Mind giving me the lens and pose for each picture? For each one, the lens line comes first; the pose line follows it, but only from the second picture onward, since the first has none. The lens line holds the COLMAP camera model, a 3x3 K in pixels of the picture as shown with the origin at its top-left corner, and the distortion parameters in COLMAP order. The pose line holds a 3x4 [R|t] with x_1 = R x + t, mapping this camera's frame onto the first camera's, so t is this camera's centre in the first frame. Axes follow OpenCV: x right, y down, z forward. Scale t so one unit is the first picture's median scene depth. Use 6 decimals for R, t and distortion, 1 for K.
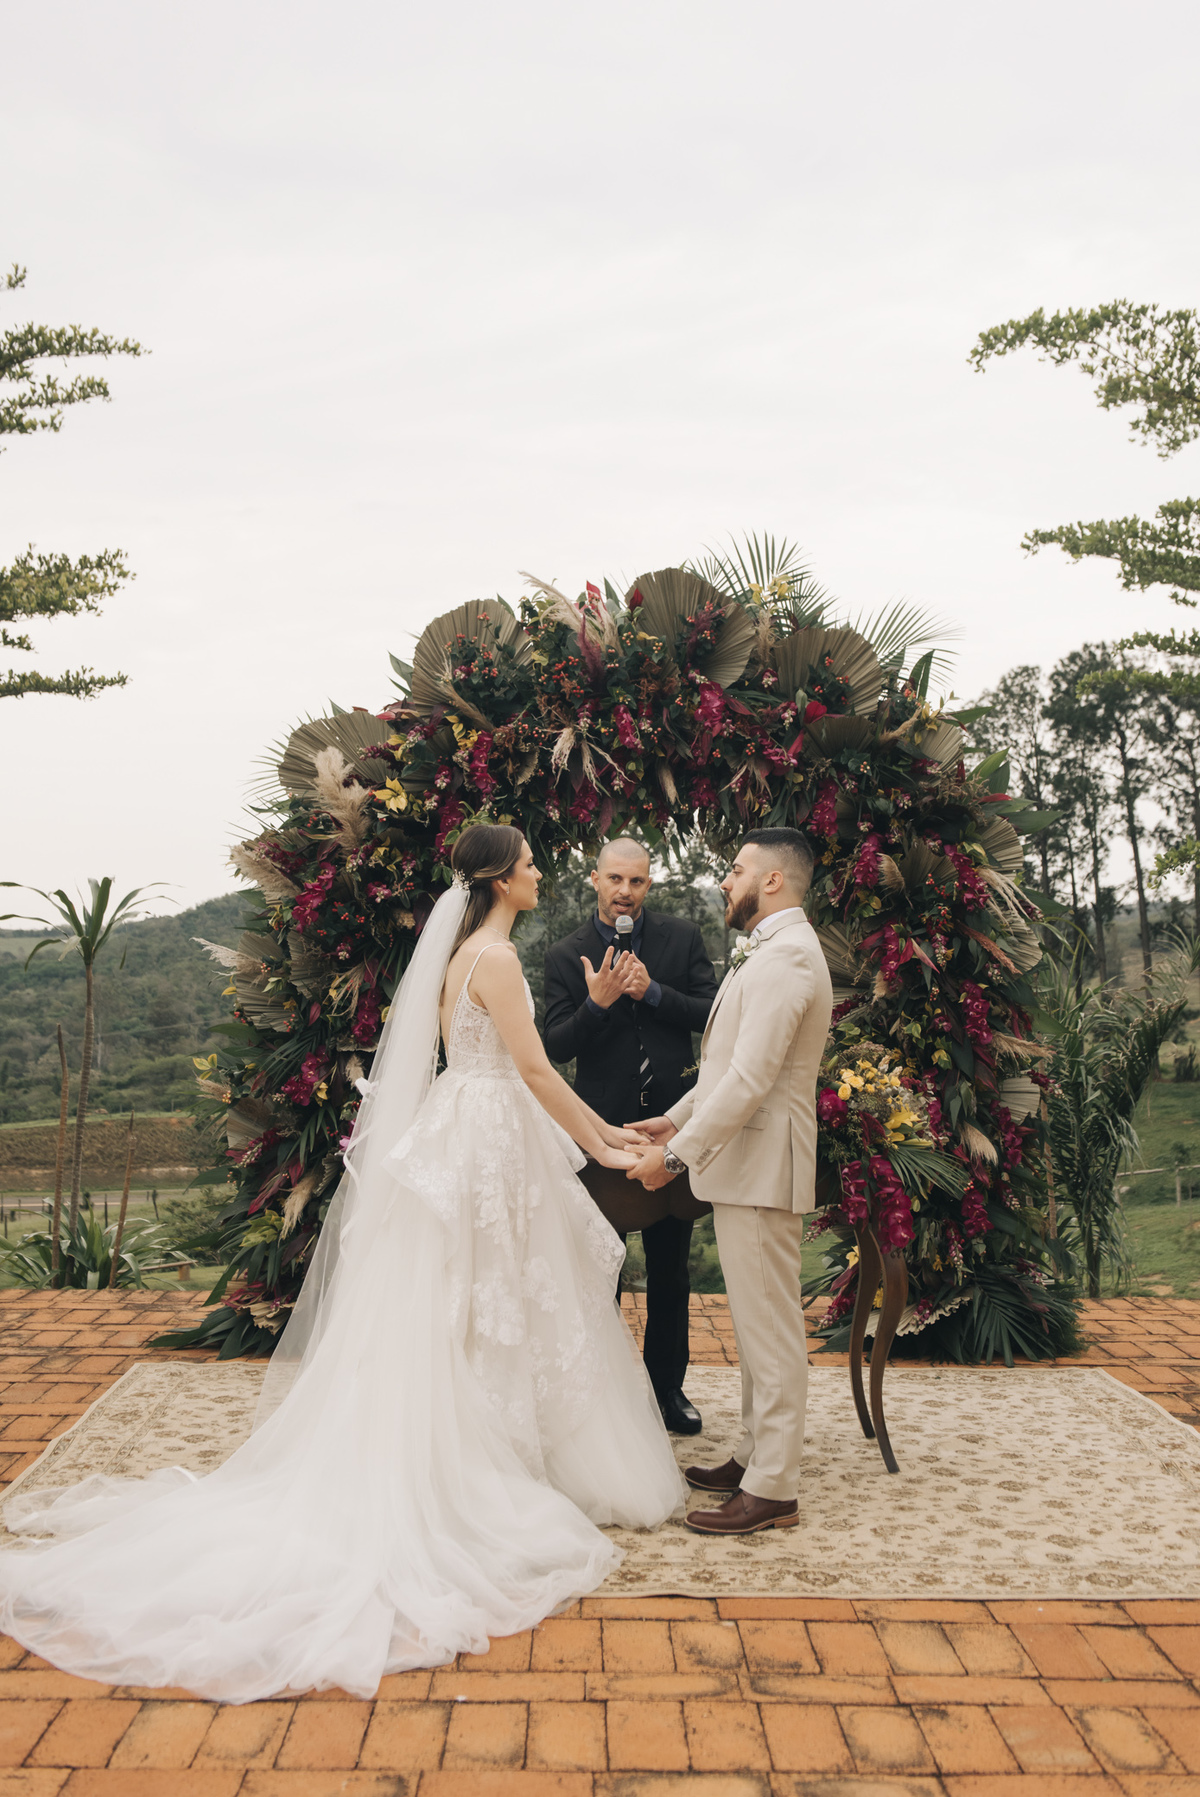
lens RADIAL K [[1658.6, 0, 608.2], [0, 1658.6, 897.2], [0, 0, 1]] dist [0.025696, 0.000000]
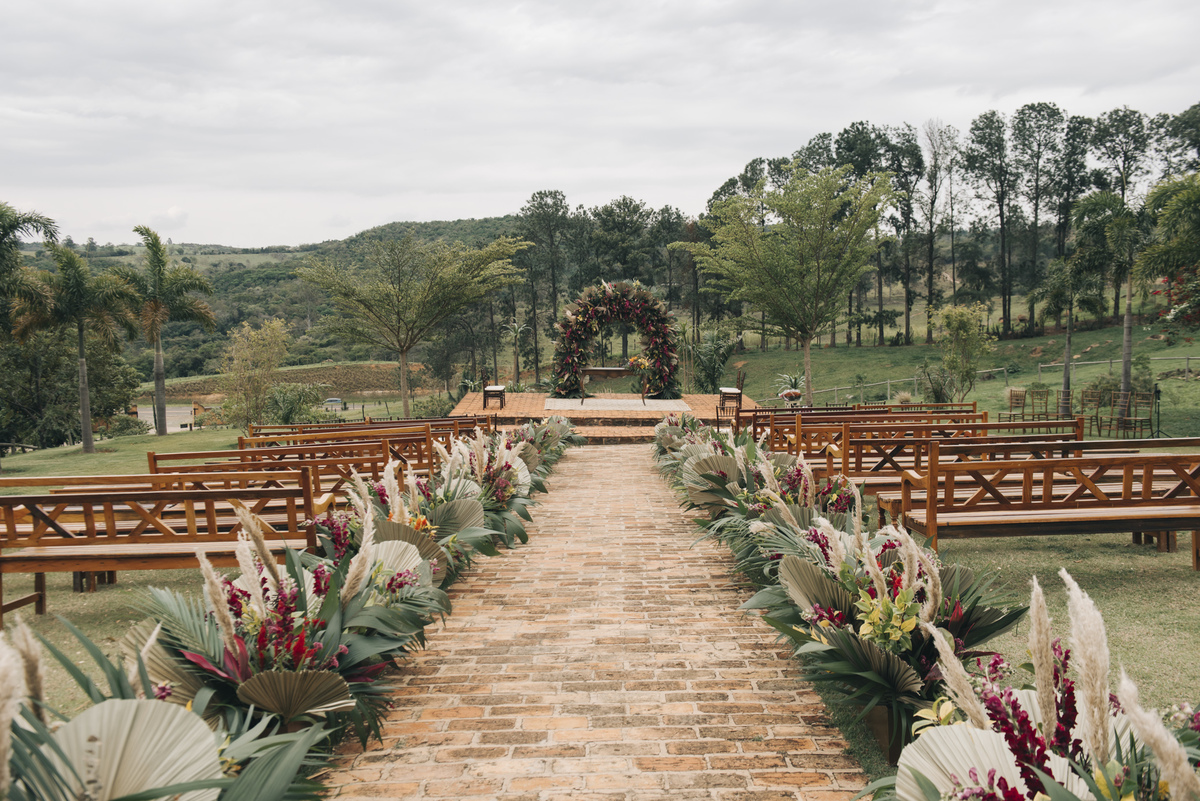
lens RADIAL K [[1107.6, 0, 599.5], [0, 1107.6, 391.3], [0, 0, 1]] dist [0.025696, 0.000000]
pose [[0.999957, -0.001221, -0.009217, -0.000744], [0.002644, 0.987758, 0.155970, -0.017685], [0.008914, -0.155987, 0.987719, -0.133819]]
